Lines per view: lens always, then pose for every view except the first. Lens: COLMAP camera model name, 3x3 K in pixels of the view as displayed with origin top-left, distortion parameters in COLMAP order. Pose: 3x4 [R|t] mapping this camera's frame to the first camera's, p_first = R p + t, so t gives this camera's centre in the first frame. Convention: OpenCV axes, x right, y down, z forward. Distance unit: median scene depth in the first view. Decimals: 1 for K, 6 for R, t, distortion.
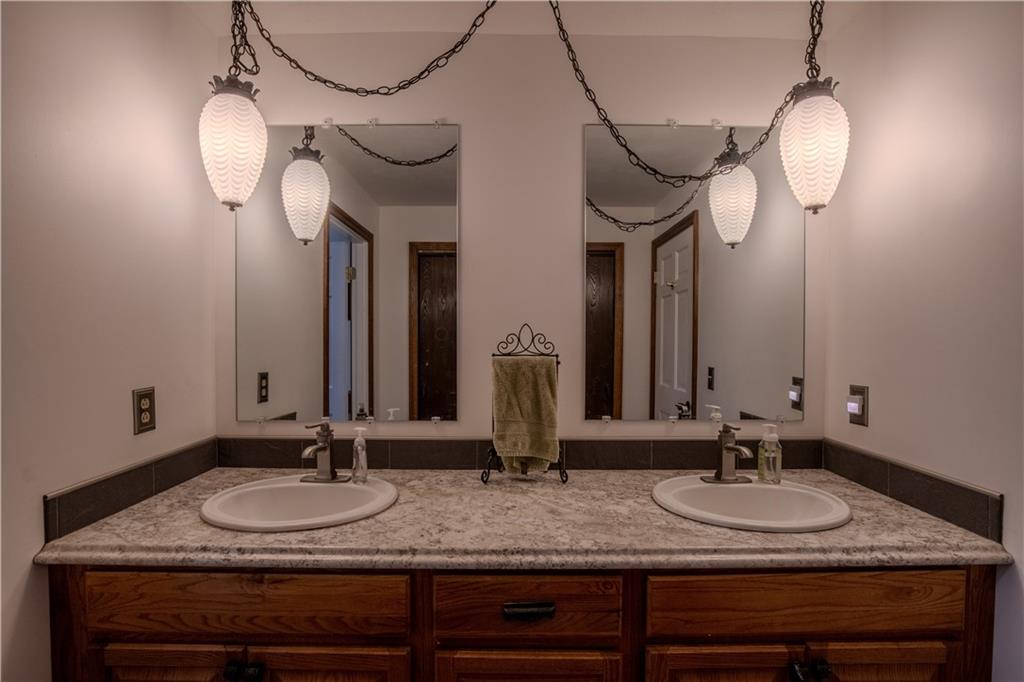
lens RADIAL K [[488.0, 0, 512.0], [0, 488.0, 344.2], [0, 0, 1]] dist [-0.029623, 0.003735]
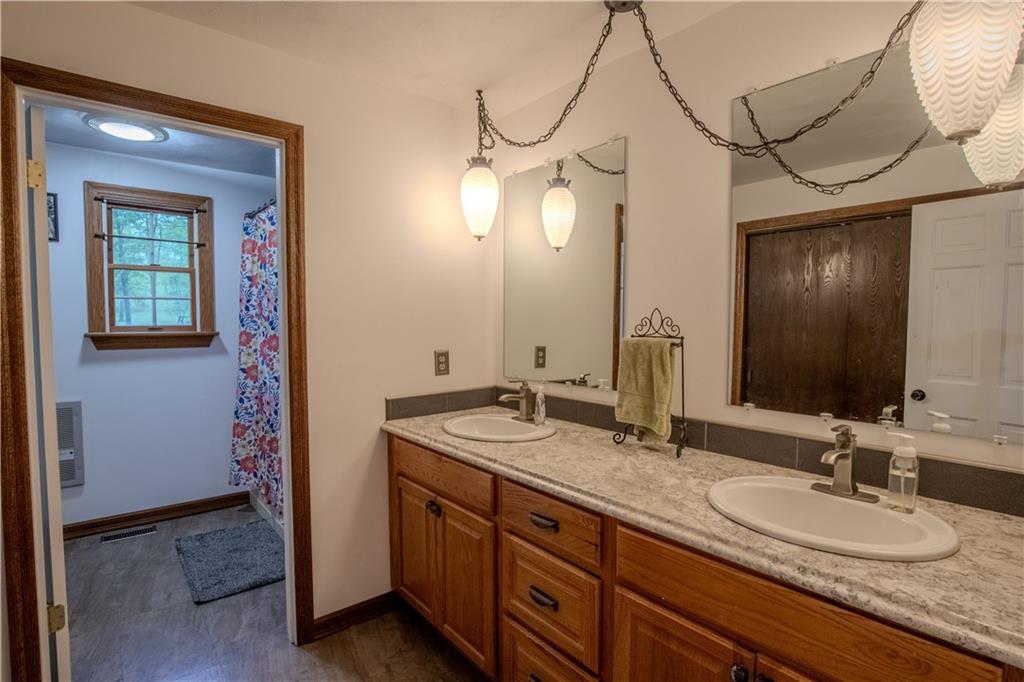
lens RADIAL K [[488.0, 0, 497.5], [0, 488.0, 341.5], [0, 0, 1]] dist [-0.029623, 0.003735]
pose [[0.634294, 0.031040, -0.772468, 0.723784], [-0.009316, 0.999428, 0.032510, 0.000979], [0.773035, -0.013425, 0.634221, 0.028522]]
